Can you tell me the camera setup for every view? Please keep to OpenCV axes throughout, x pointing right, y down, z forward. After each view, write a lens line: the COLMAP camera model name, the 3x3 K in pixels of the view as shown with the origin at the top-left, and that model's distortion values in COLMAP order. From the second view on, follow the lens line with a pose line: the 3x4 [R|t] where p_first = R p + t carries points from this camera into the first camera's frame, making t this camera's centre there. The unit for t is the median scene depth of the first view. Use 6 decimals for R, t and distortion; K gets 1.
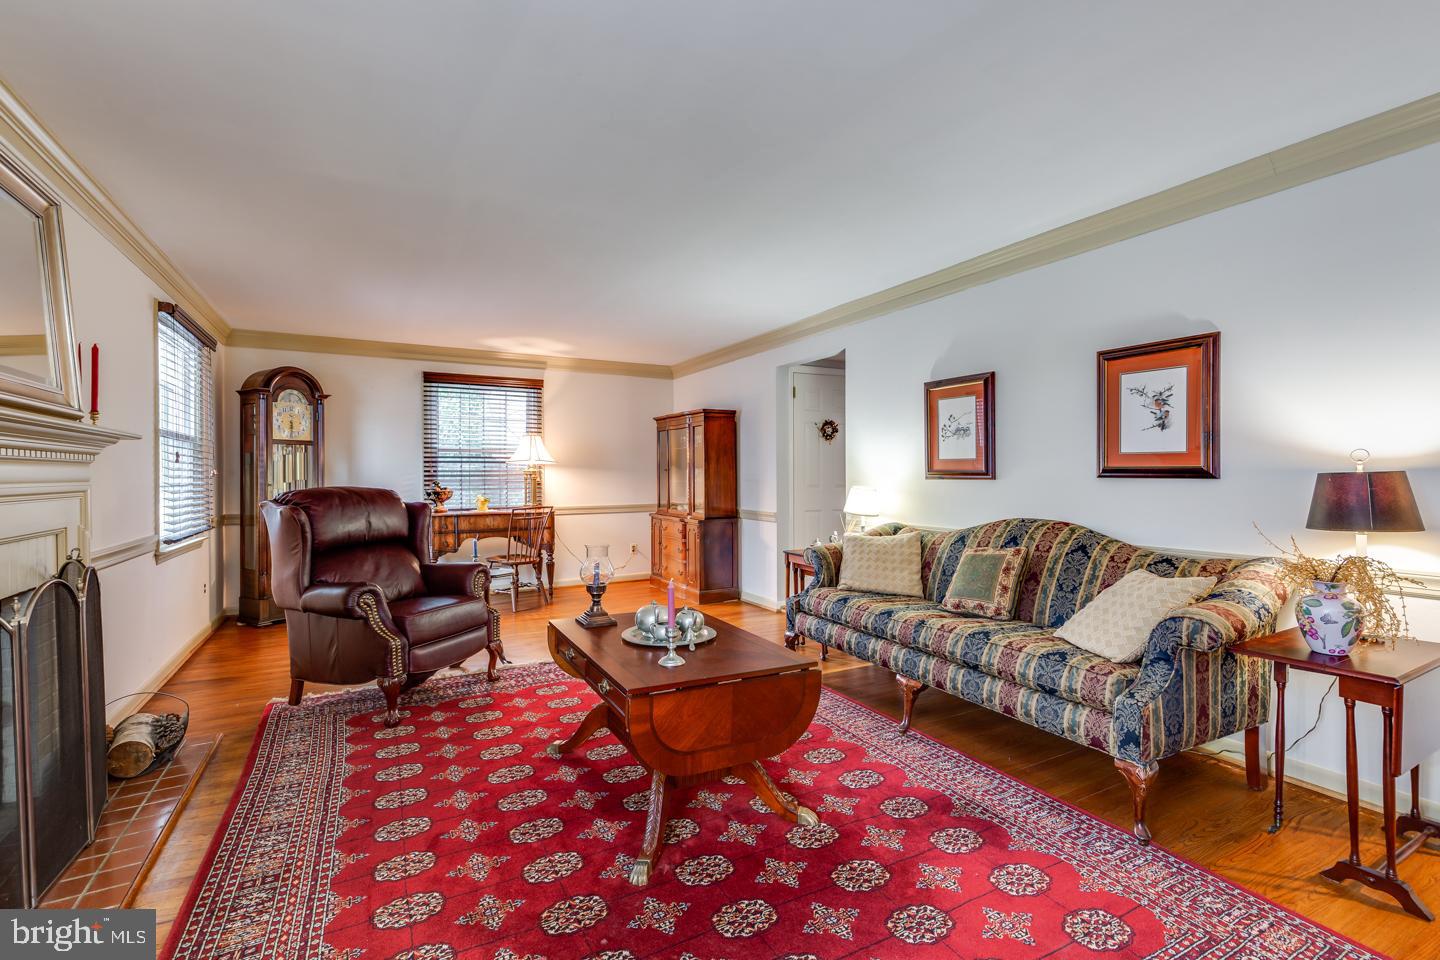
lens RADIAL K [[649.5, 0, 721.2], [0, 649.5, 479.7], [0, 0, 1]] dist [0.004481, 0.000260]
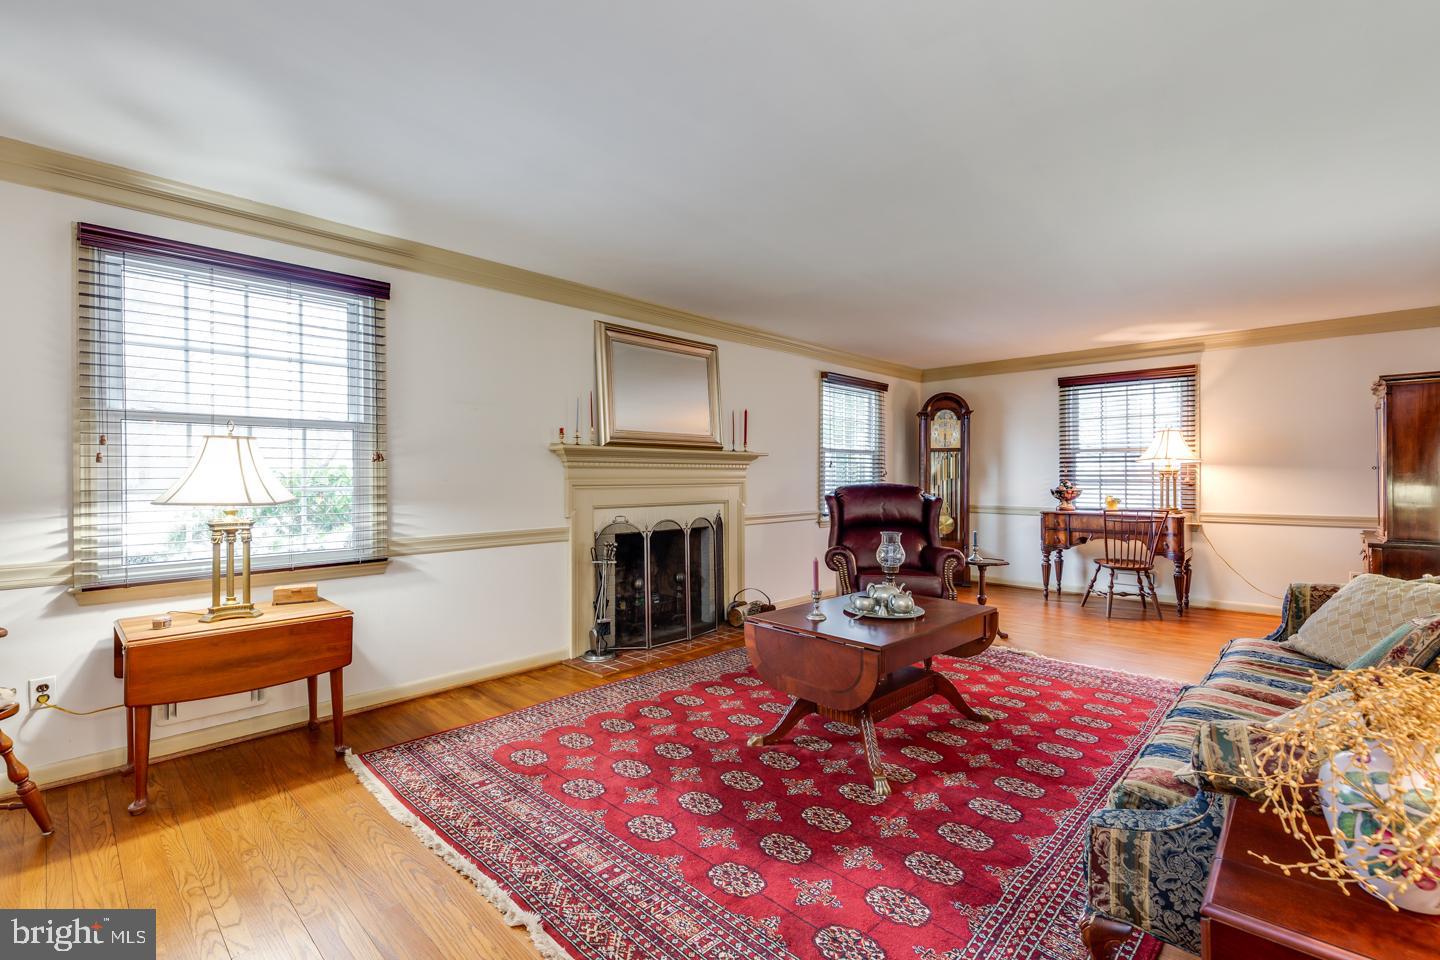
lens RADIAL K [[649.5, 0, 717.1], [0, 649.5, 477.6], [0, 0, 1]] dist [0.004481, 0.000260]
pose [[0.296275, 0.006545, -0.955080, 0.433844], [-0.007091, 0.999964, 0.004653, -0.003364], [0.955076, 0.005394, 0.296310, 0.158421]]
